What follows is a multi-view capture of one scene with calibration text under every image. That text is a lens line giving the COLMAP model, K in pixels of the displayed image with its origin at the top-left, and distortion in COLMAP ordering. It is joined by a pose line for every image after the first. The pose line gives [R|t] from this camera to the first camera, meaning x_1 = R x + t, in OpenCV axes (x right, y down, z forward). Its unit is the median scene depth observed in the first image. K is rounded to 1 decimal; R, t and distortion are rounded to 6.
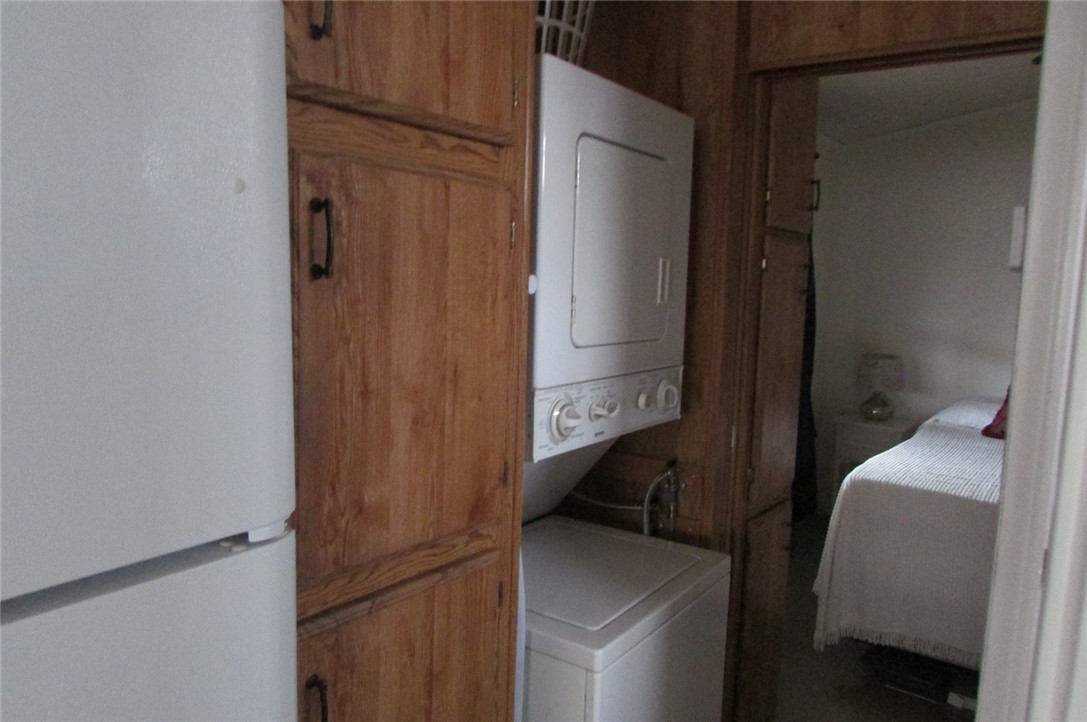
lens RADIAL K [[795.3, 0, 540.2], [0, 795.3, 356.5], [0, 0, 1]] dist [-0.007544, -0.006033]
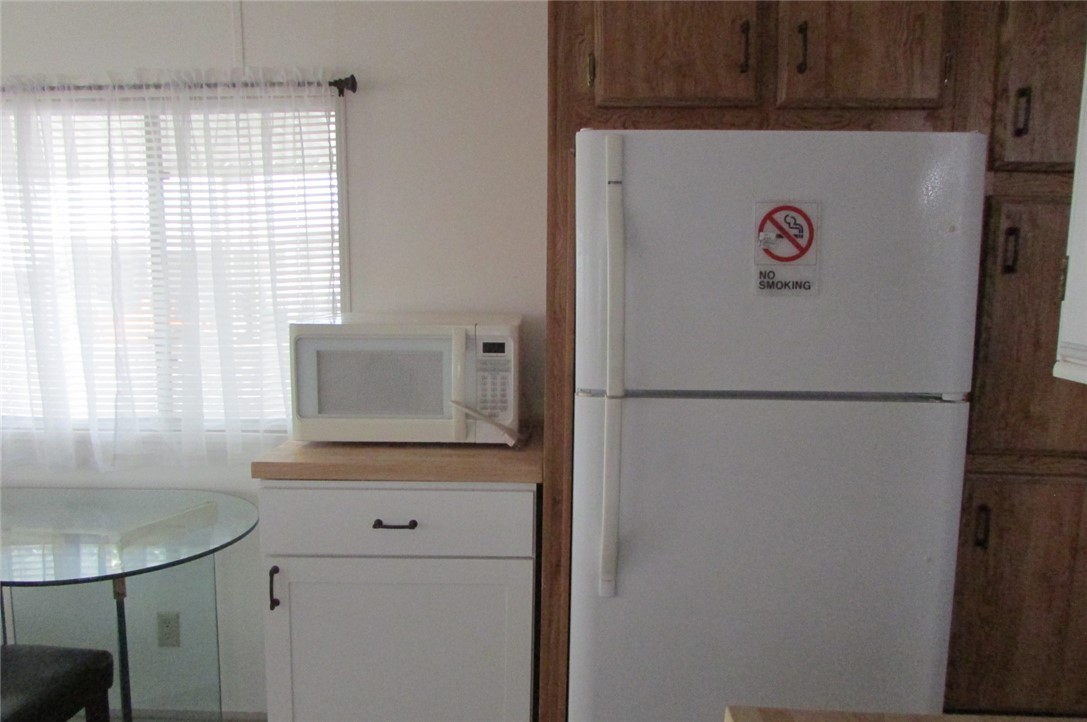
lens RADIAL K [[795.3, 0, 545.3], [0, 795.3, 343.6], [0, 0, 1]] dist [-0.007544, -0.006033]
pose [[0.594833, 0.076784, -0.800174, 0.418101], [-0.089239, 0.995582, 0.029197, 0.076869], [0.798881, 0.054039, 0.599057, -0.676026]]
